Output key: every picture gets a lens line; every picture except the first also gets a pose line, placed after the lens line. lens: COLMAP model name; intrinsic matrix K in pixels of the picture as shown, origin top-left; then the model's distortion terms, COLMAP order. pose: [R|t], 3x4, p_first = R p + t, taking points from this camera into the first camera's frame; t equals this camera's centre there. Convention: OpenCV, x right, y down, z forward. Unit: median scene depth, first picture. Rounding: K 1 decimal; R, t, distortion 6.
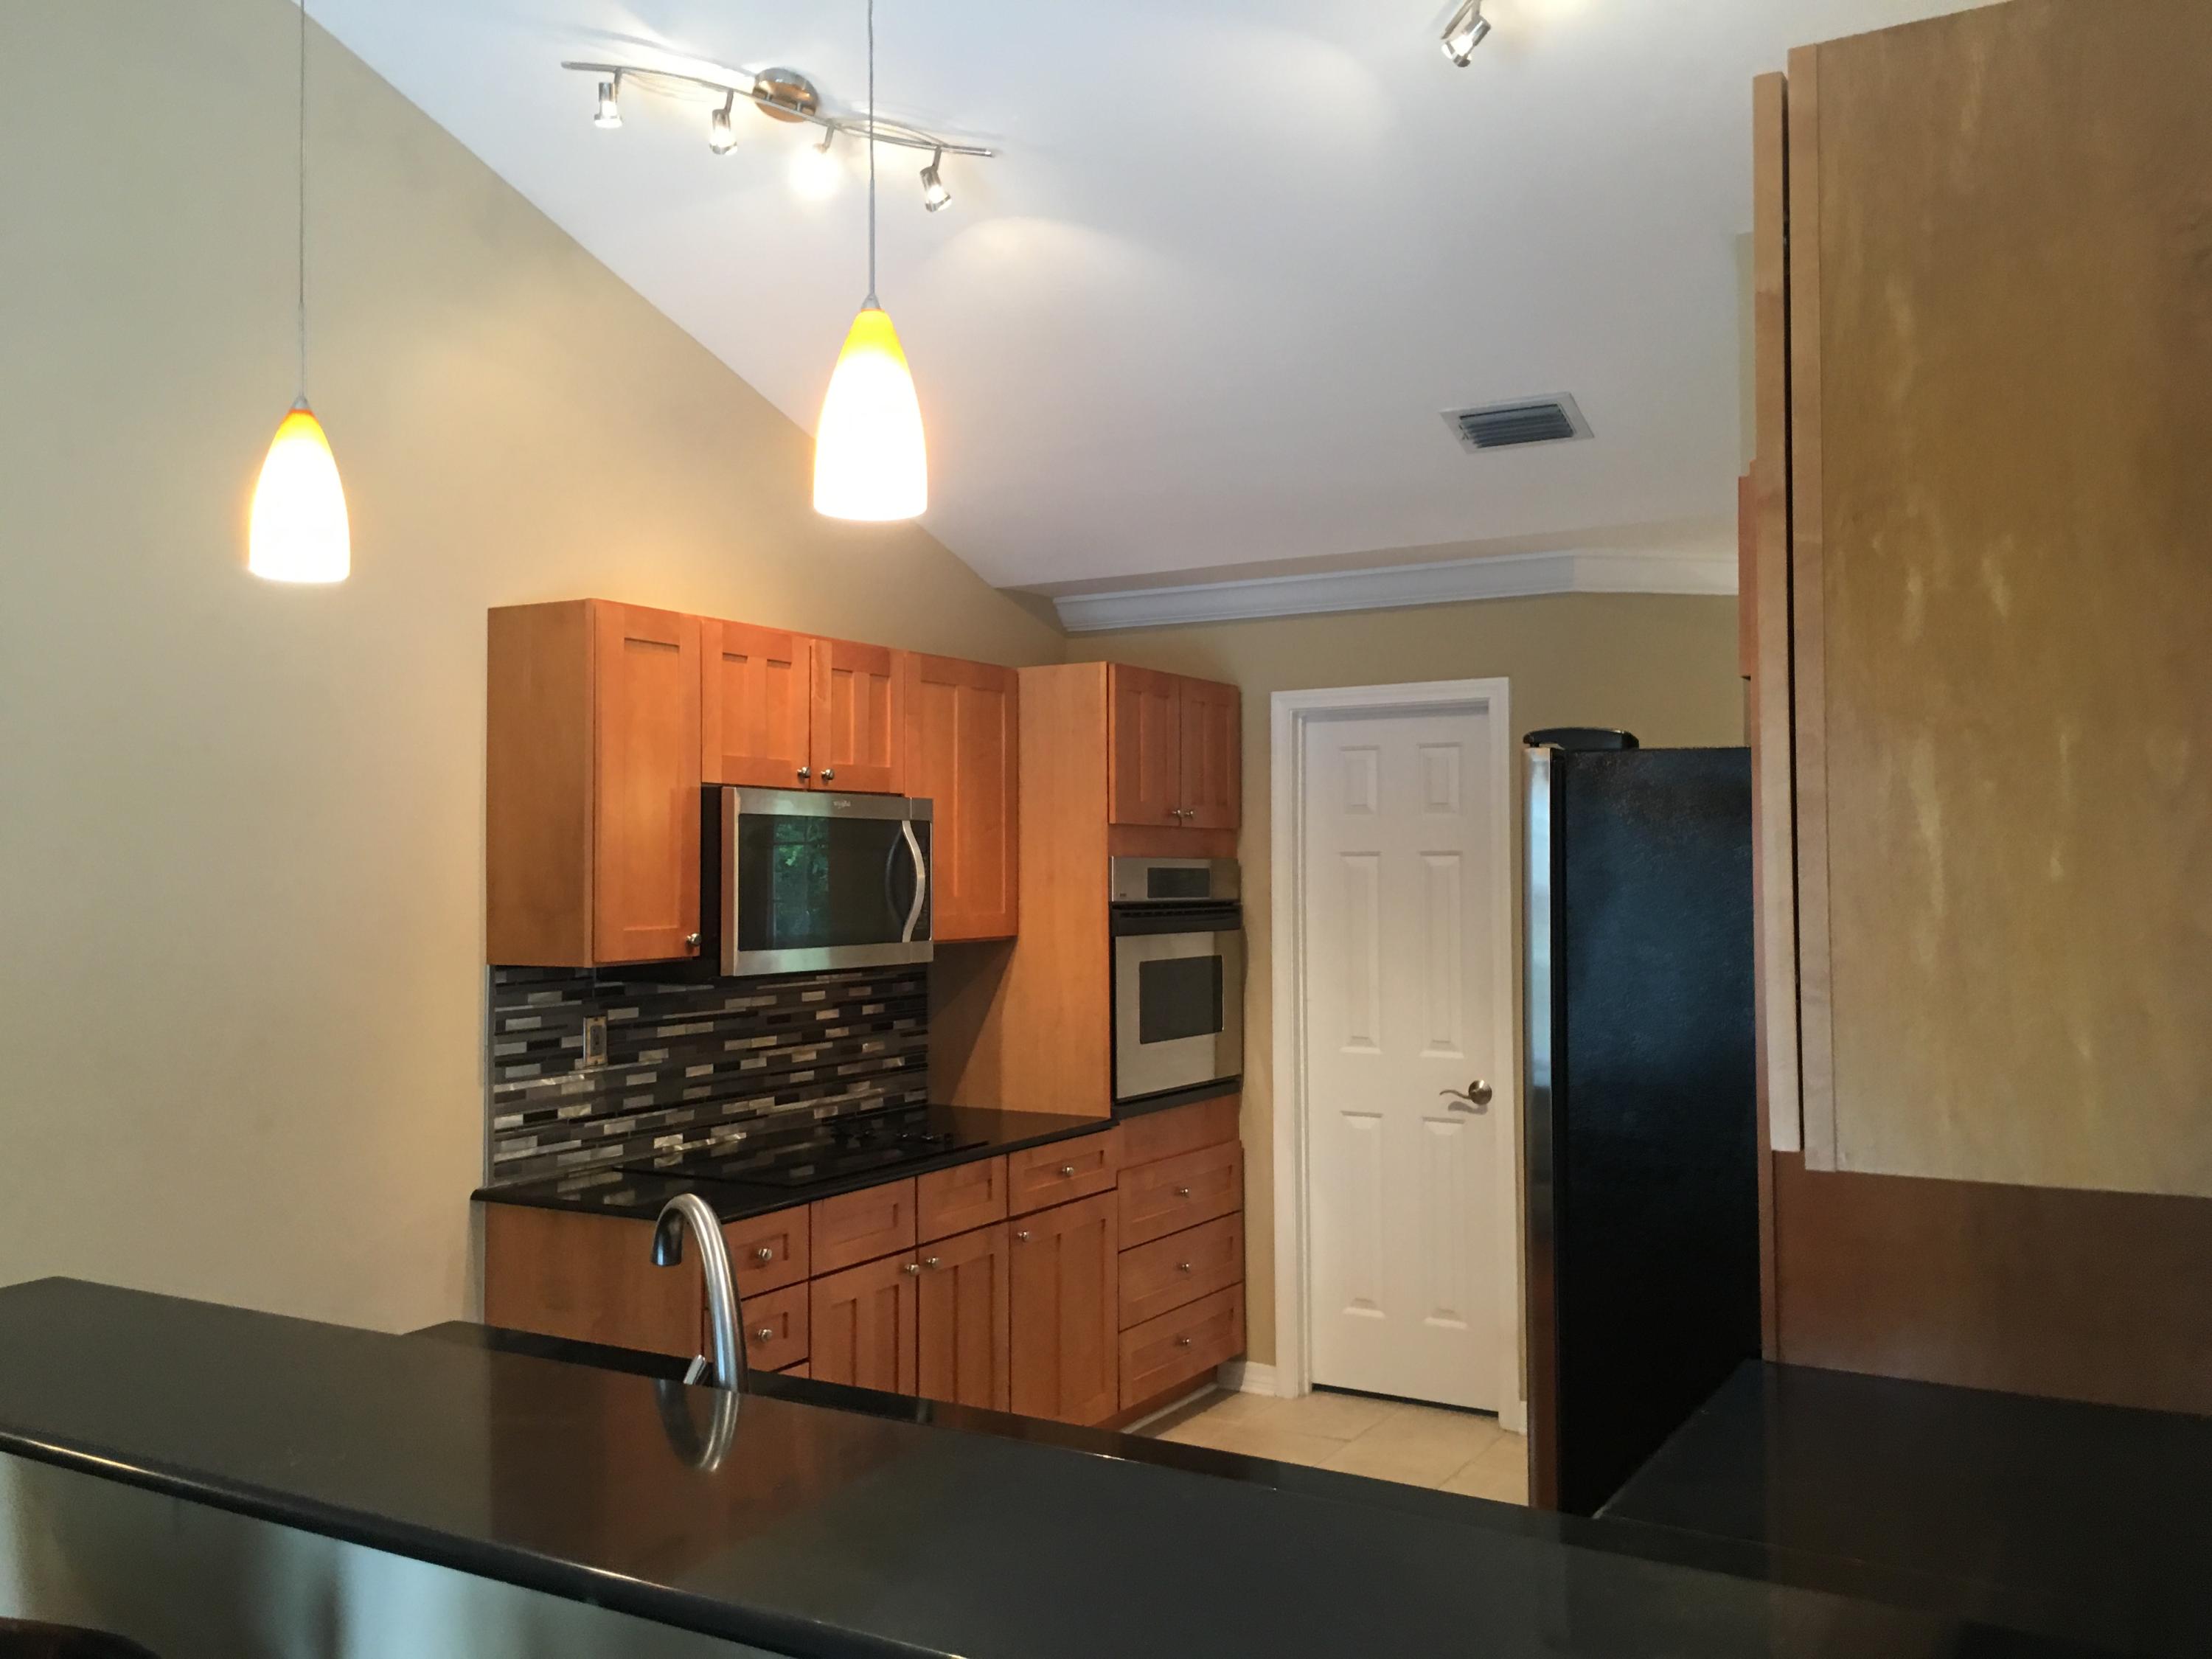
lens RADIAL K [[1875.2, 0, 1096.2], [0, 1875.2, 812.3], [0, 0, 1]] dist [0.079960, -0.092926]
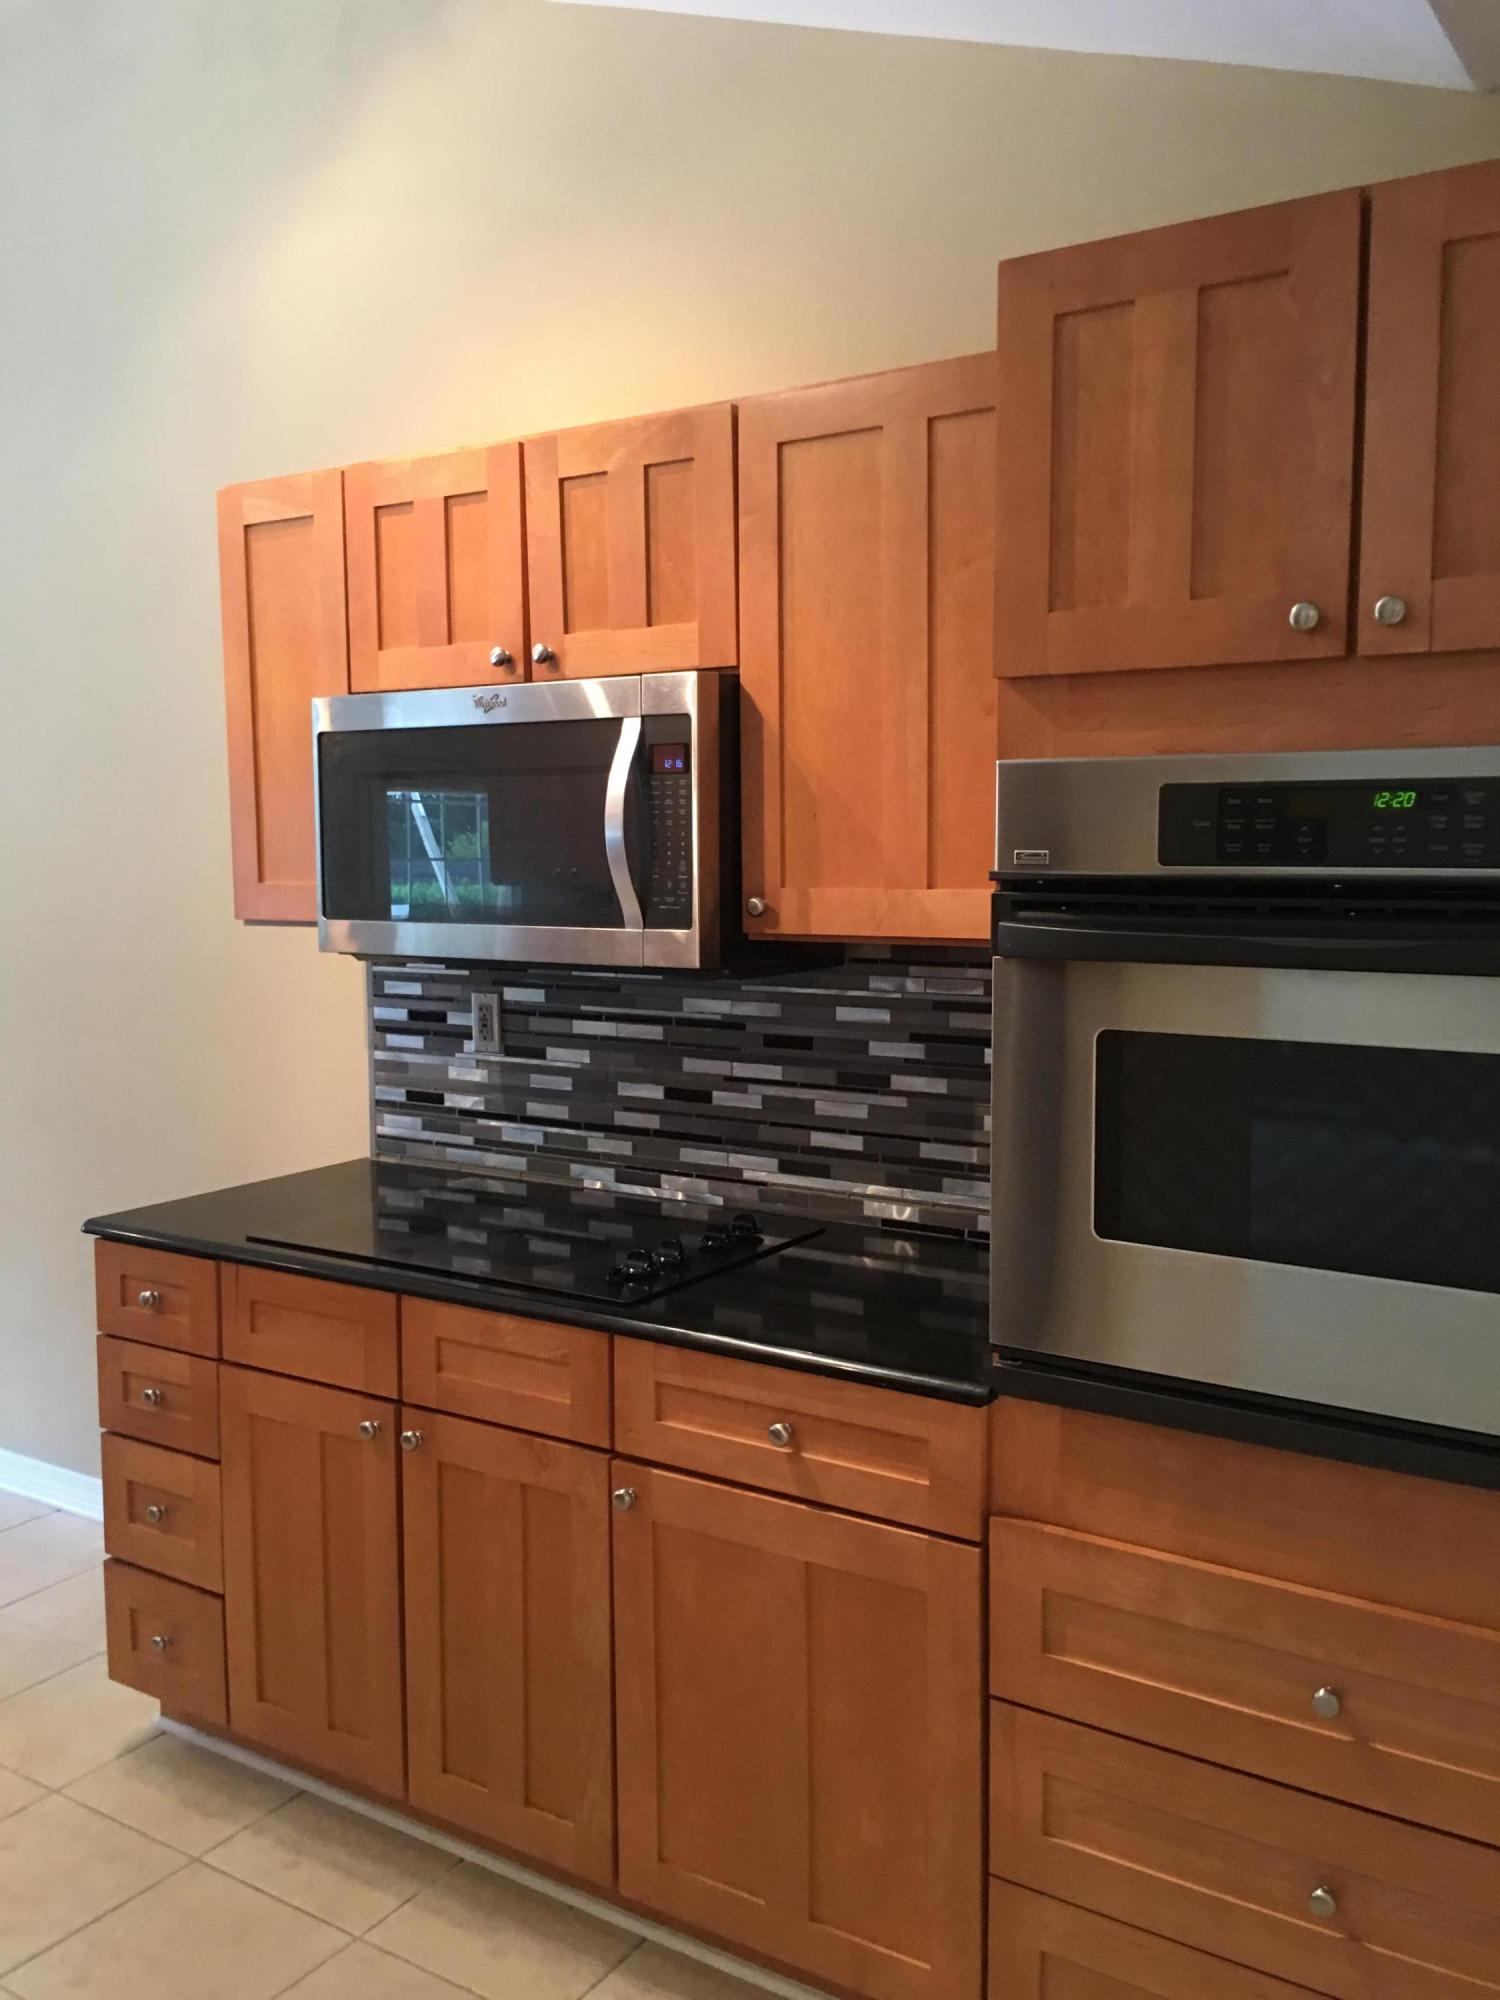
lens RADIAL K [[1695.5, 0, 726.0], [0, 1695.5, 980.8], [0, 0, 1]] dist [0.079960, -0.092926]
pose [[-0.048498, 0.088602, -0.994886, 0.435851], [0.038553, 0.995482, 0.086776, 0.041971], [0.998079, -0.034147, -0.051695, 1.092907]]
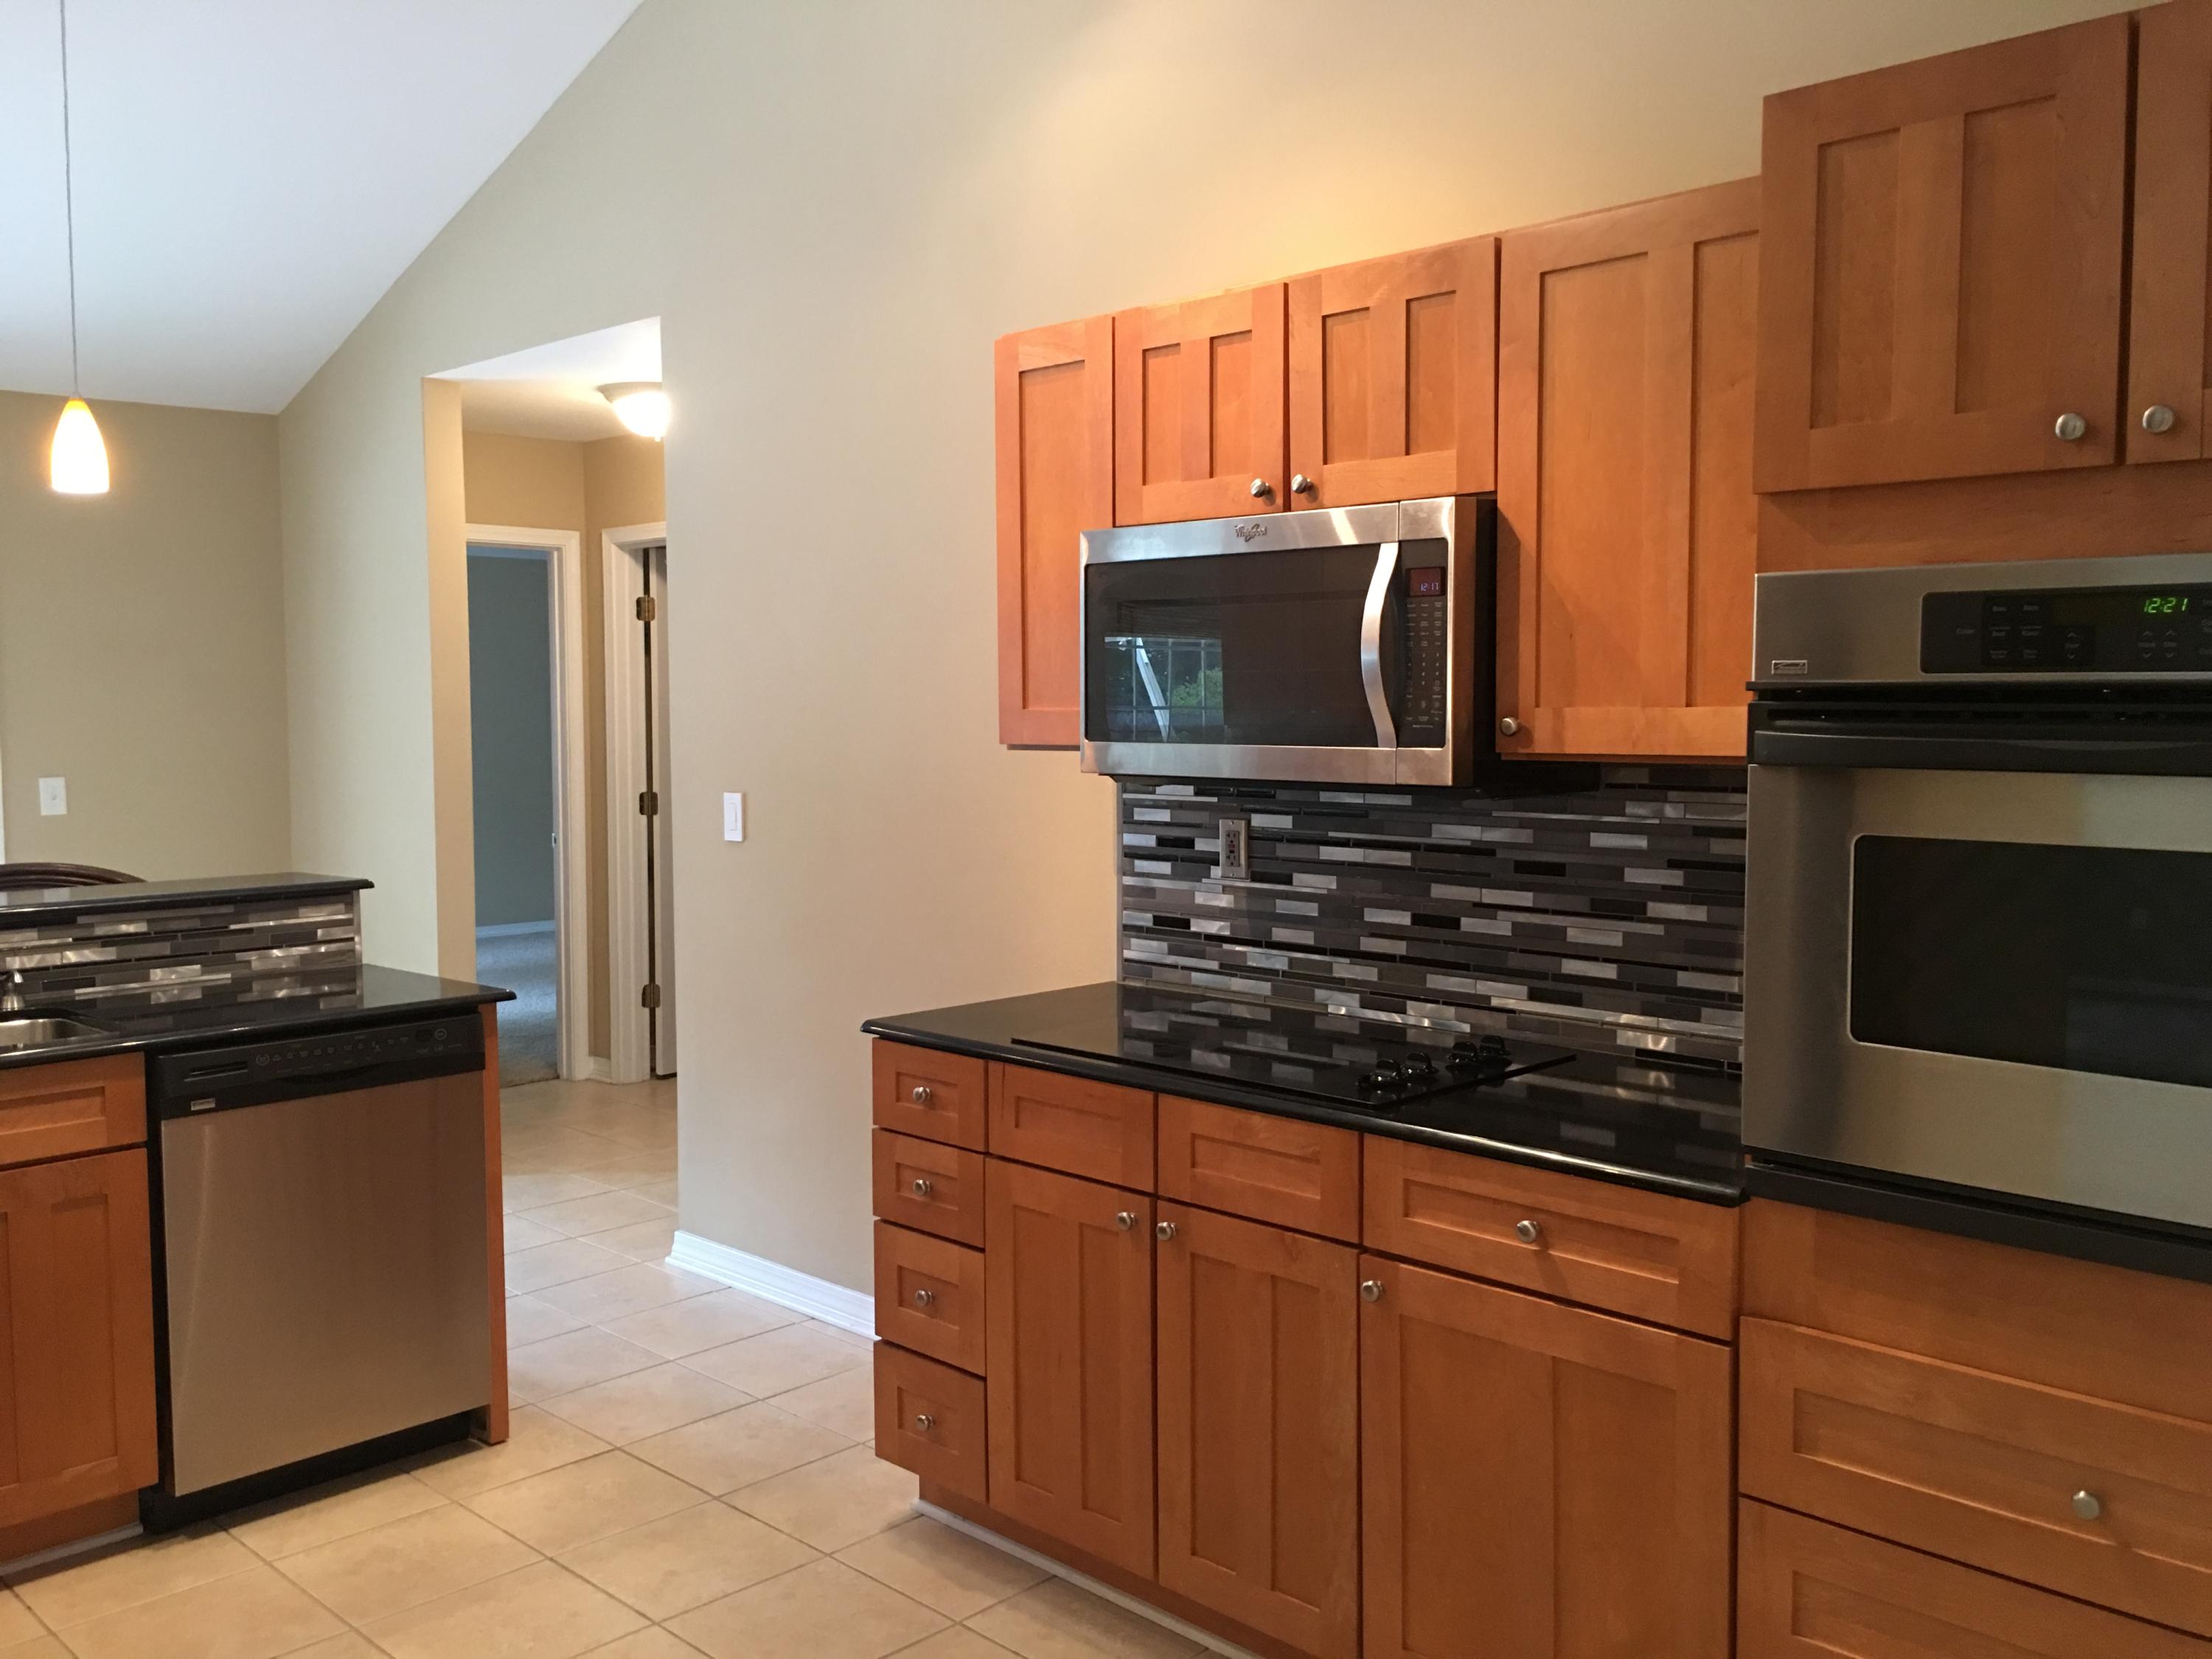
lens RADIAL K [[1875.2, 0, 1096.2], [0, 1875.2, 812.3], [0, 0, 1]] dist [0.079960, -0.092926]
pose [[-0.241171, 0.063211, -0.968422, 0.520077], [0.034849, 0.997797, 0.056450, 0.054451], [0.969857, -0.020134, -0.242843, 1.092903]]
